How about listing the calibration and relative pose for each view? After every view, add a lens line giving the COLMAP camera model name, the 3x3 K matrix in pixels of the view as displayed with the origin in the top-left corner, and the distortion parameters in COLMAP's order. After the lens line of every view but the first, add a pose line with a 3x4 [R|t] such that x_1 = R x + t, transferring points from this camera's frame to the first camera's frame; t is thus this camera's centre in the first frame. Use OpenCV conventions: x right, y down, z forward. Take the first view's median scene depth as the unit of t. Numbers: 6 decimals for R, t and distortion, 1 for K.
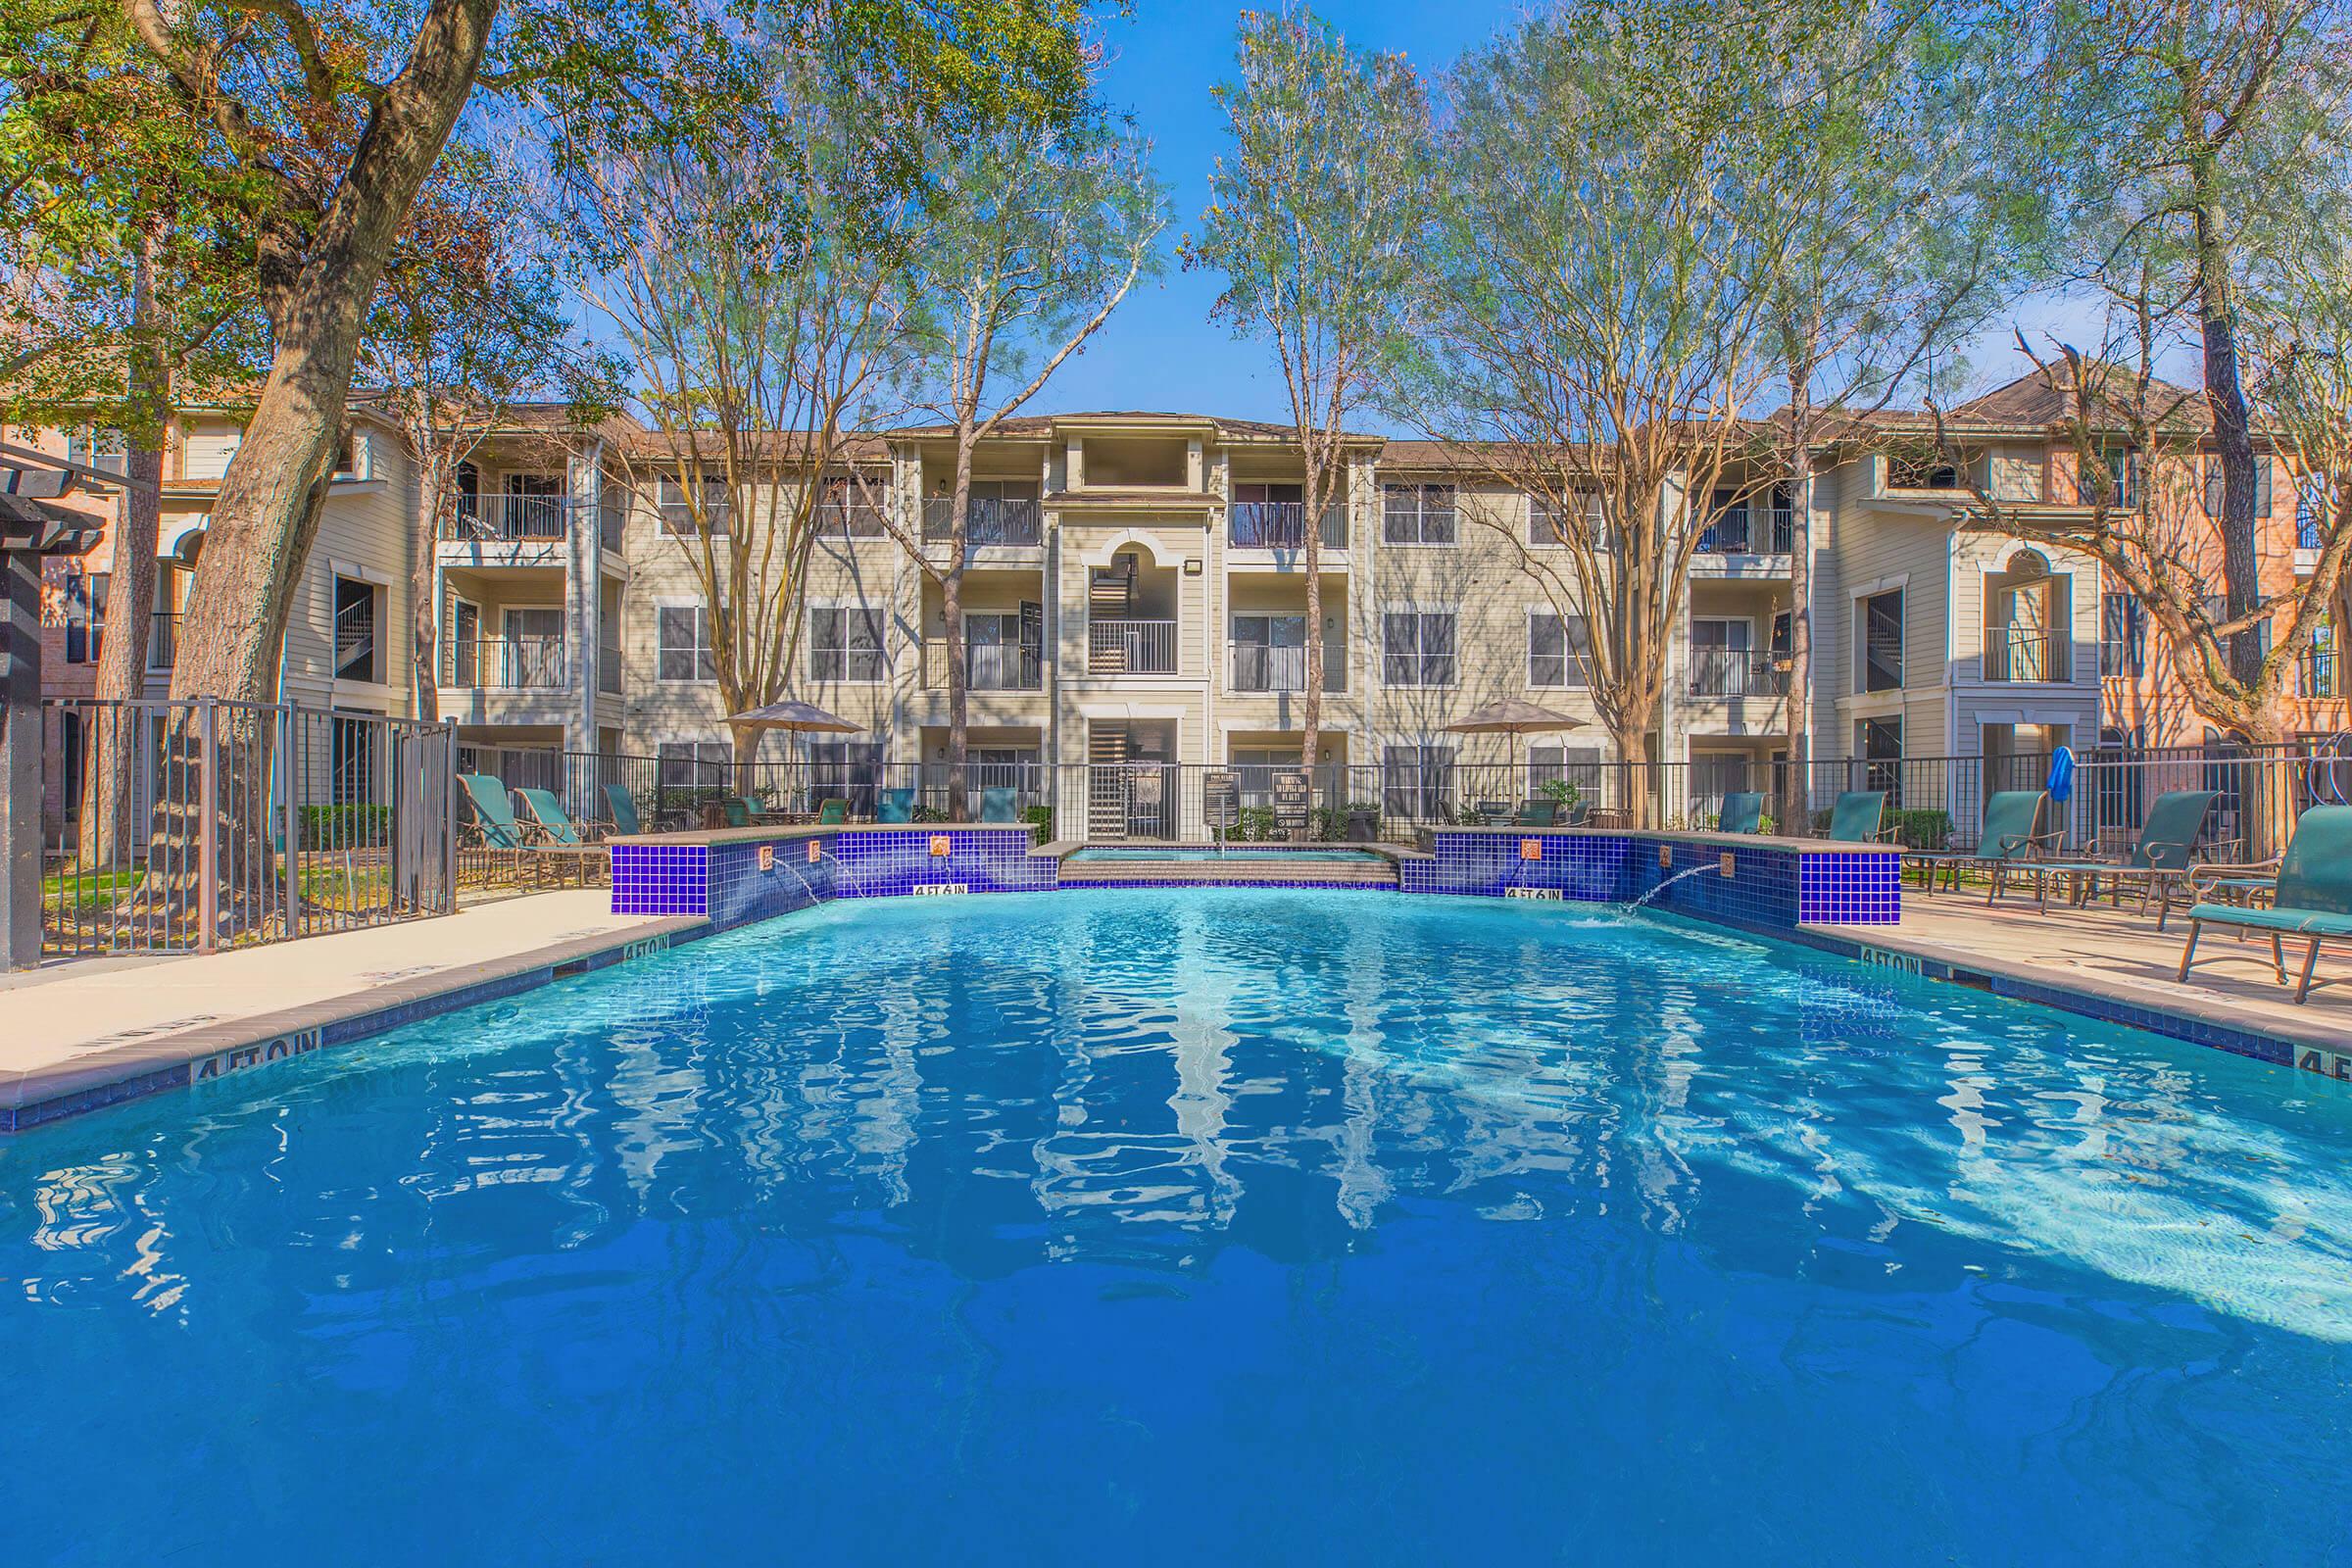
lens RADIAL K [[1086.4, 0, 1176.0], [0, 1086.4, 784.0], [0, 0, 1]] dist [-0.004546, -0.000291]
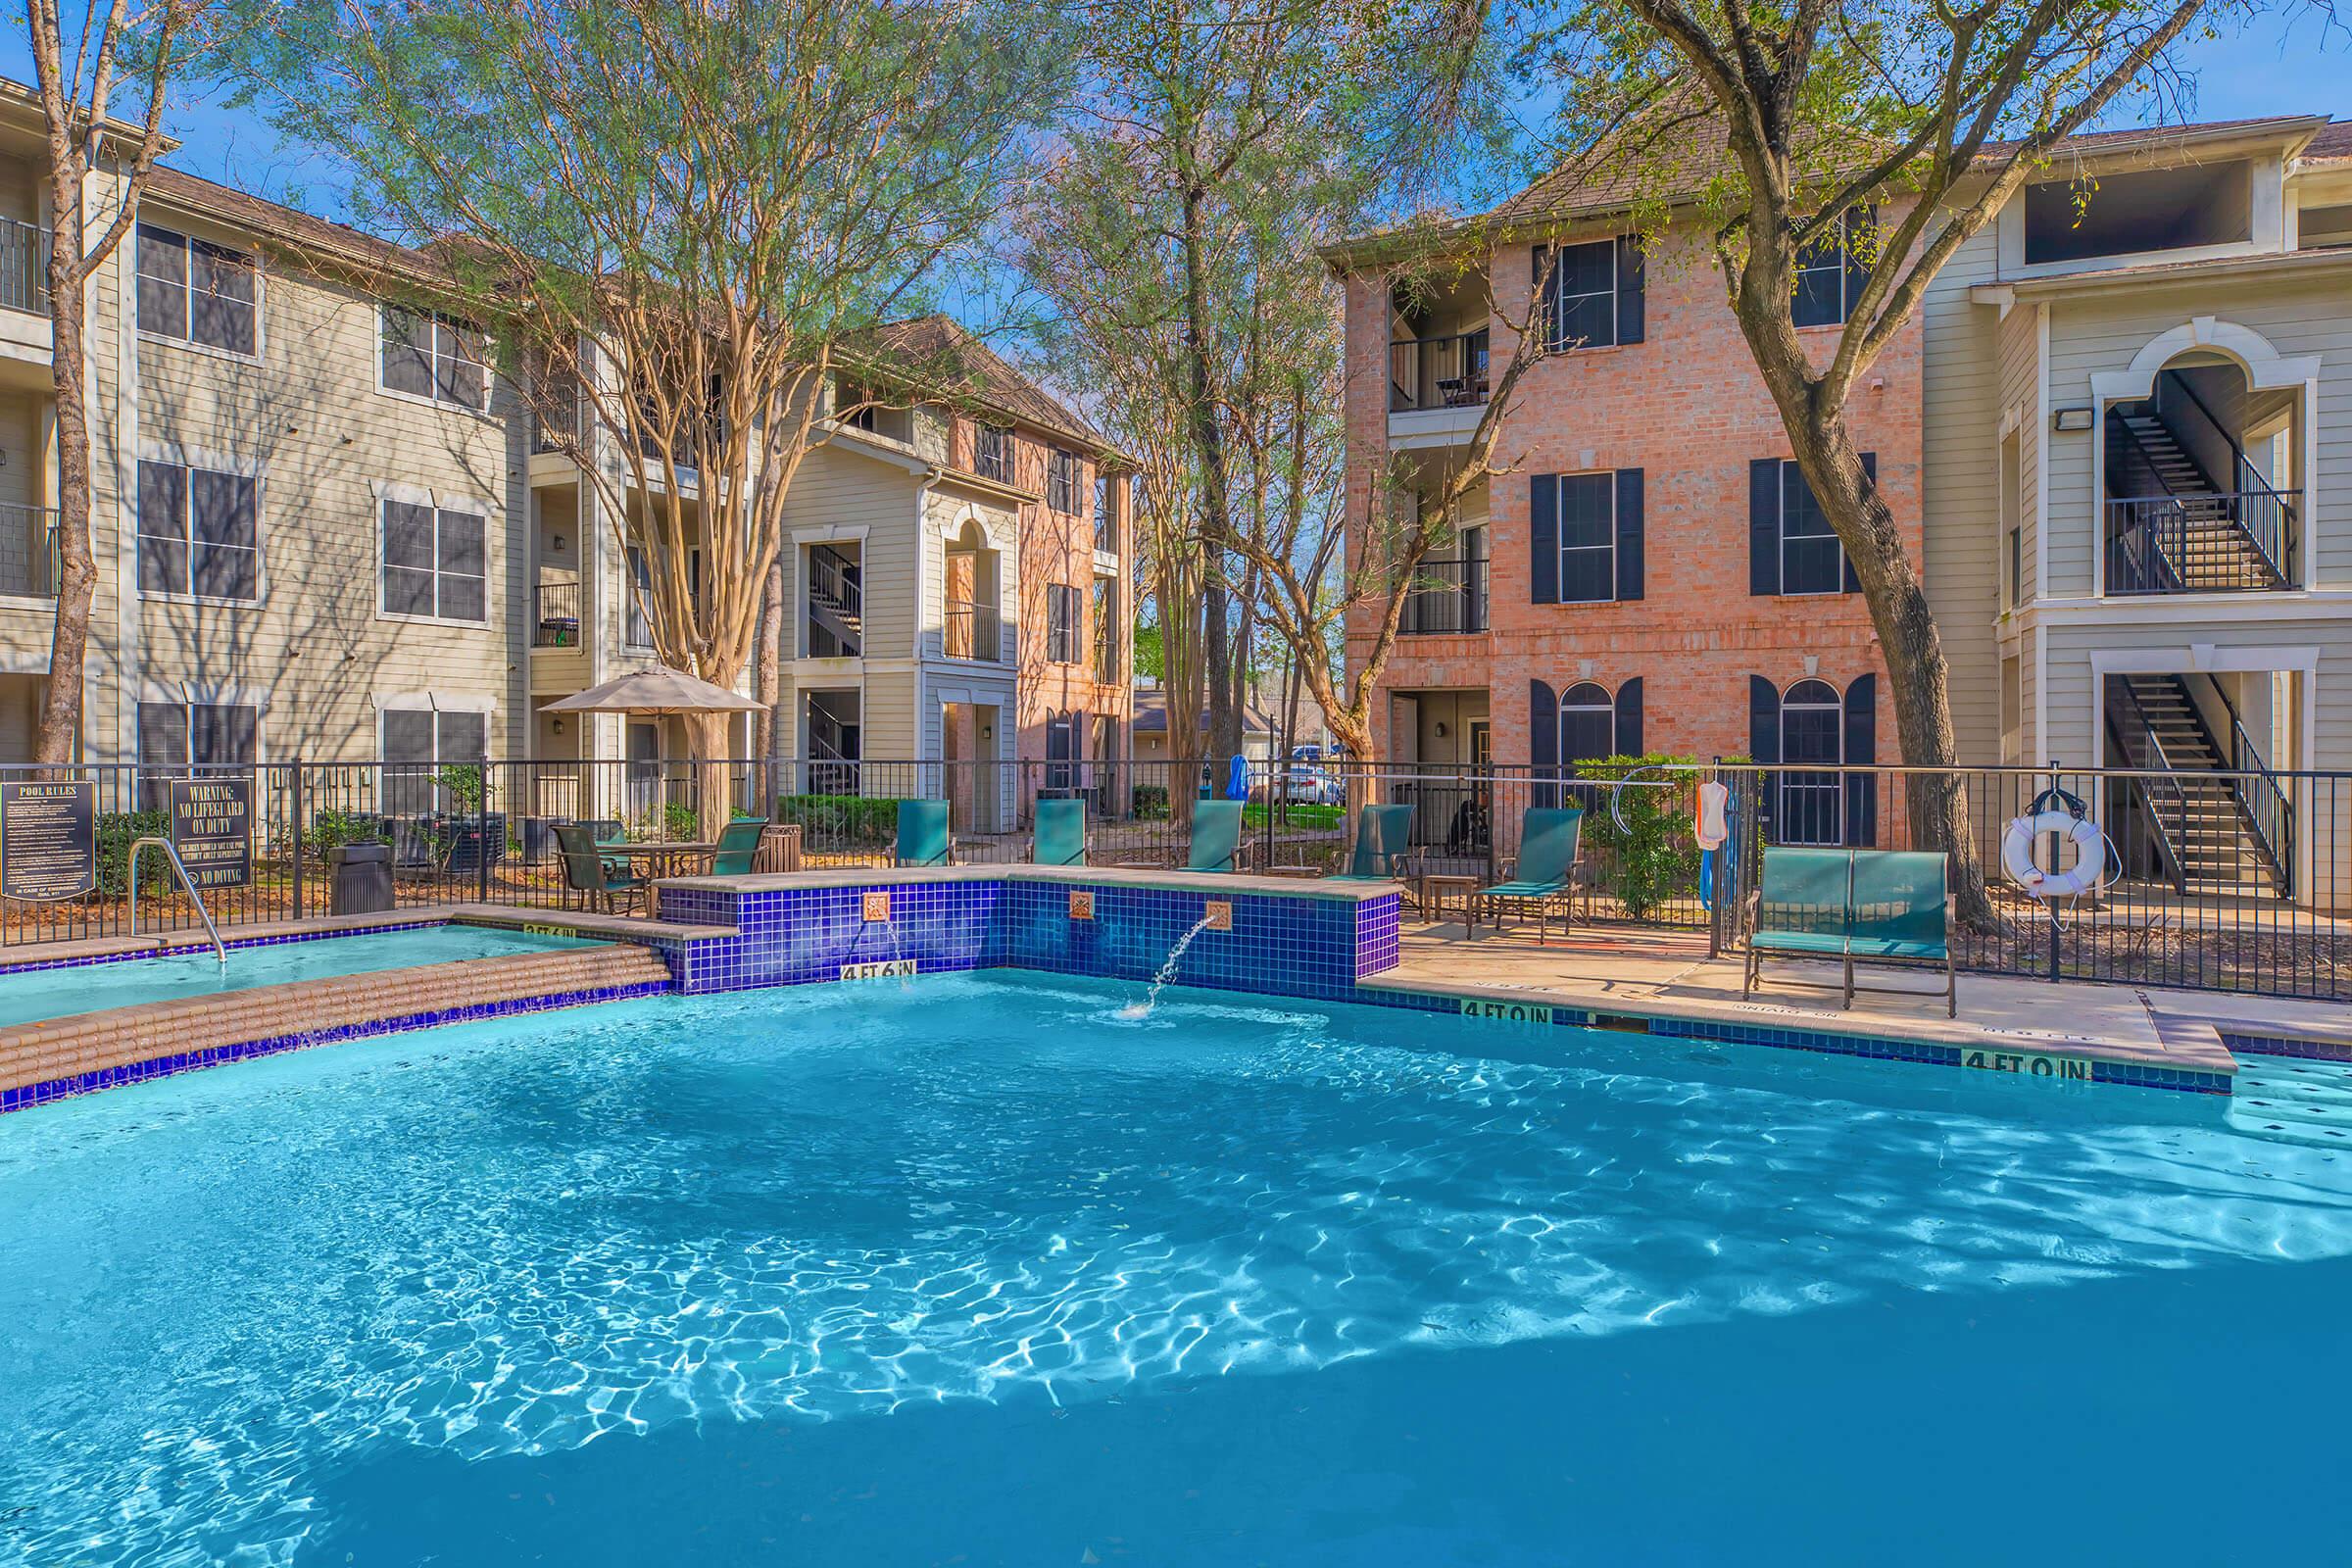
lens RADIAL K [[1417.5, 0, 1176.0], [0, 1417.5, 784.0], [0, 0, 1]] dist [0.001249, 0.000238]
pose [[0.477812, -0.026443, 0.878064, -0.192016], [-0.012416, 0.999244, 0.036849, -0.027854], [-0.878375, -0.028509, 0.477122, 0.203406]]
